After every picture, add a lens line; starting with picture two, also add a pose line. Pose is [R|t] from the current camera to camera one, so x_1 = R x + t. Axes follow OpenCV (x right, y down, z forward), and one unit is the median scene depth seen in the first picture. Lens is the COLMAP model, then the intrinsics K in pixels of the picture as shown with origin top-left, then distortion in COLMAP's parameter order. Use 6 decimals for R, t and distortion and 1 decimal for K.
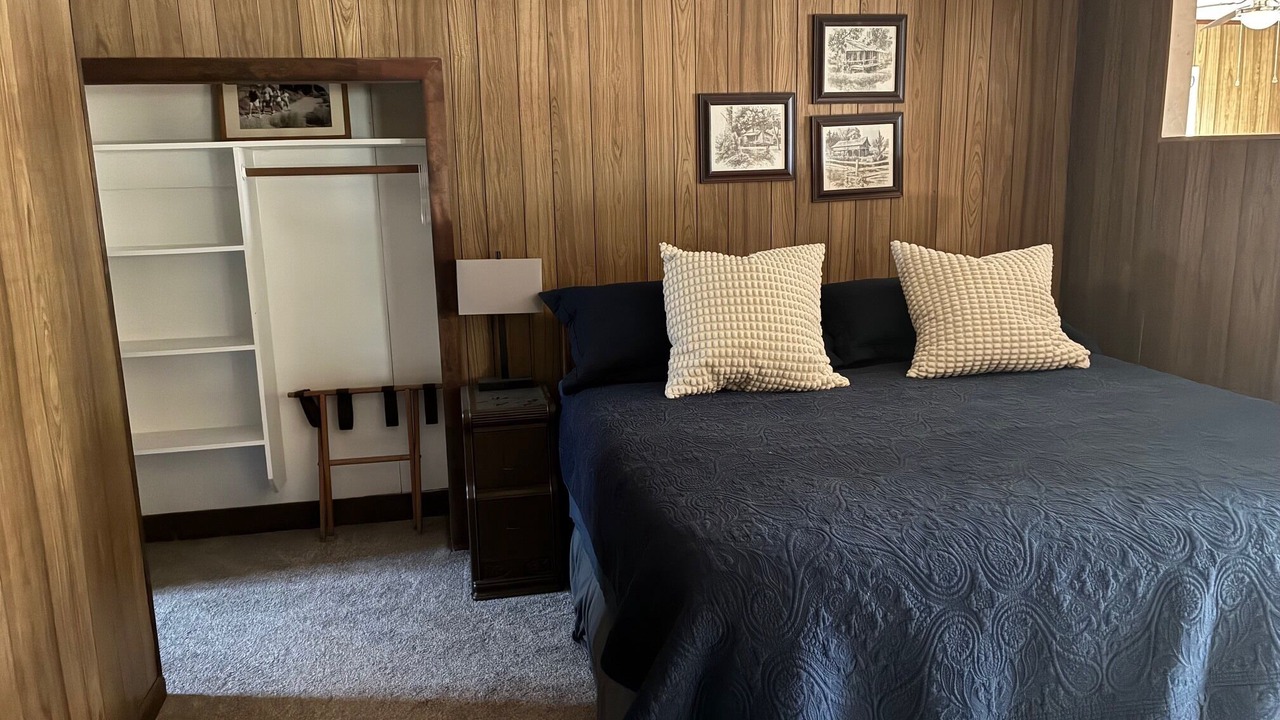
lens RADIAL K [[965.4, 0, 643.8], [0, 965.4, 356.2], [0, 0, 1]] dist [0.026174, -0.033859]
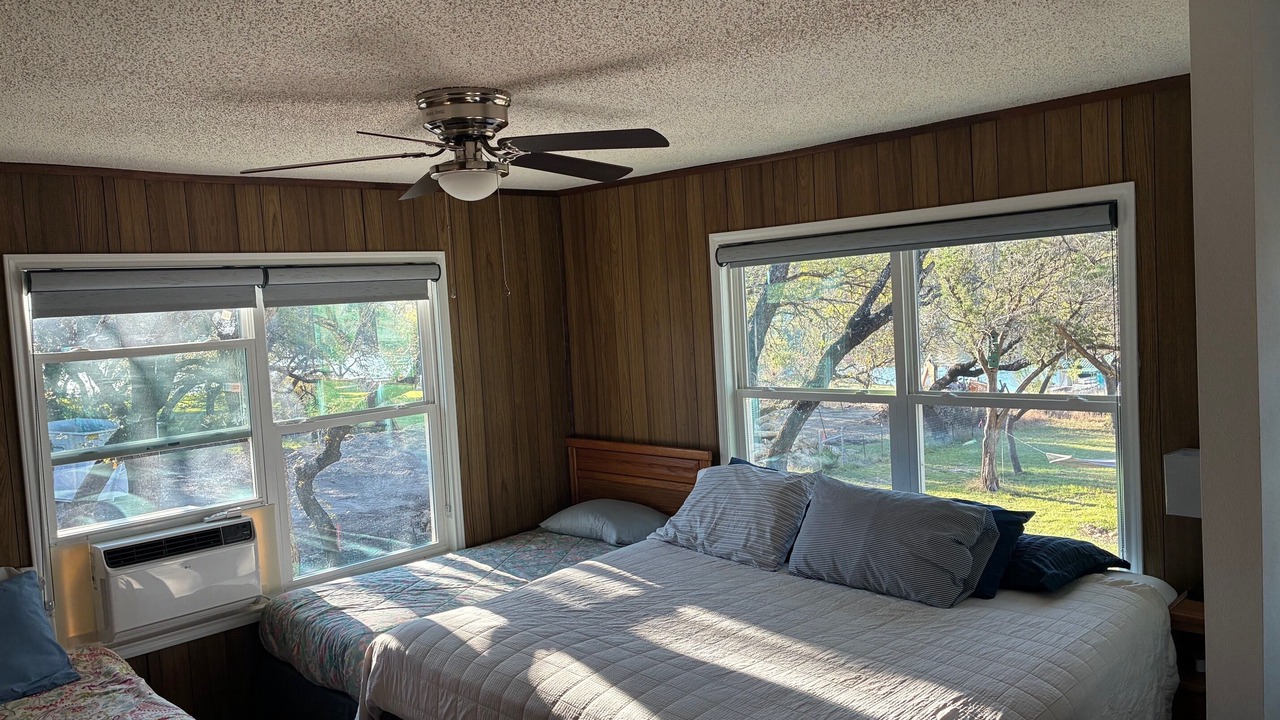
lens RADIAL K [[965.4, 0, 639.3], [0, 965.4, 358.3], [0, 0, 1]] dist [0.026174, -0.033859]
pose [[0.810527, -0.056617, 0.582958, 0.271956], [0.145122, 0.983694, -0.106236, -0.127214], [-0.567437, 0.170707, 0.805527, 0.369971]]
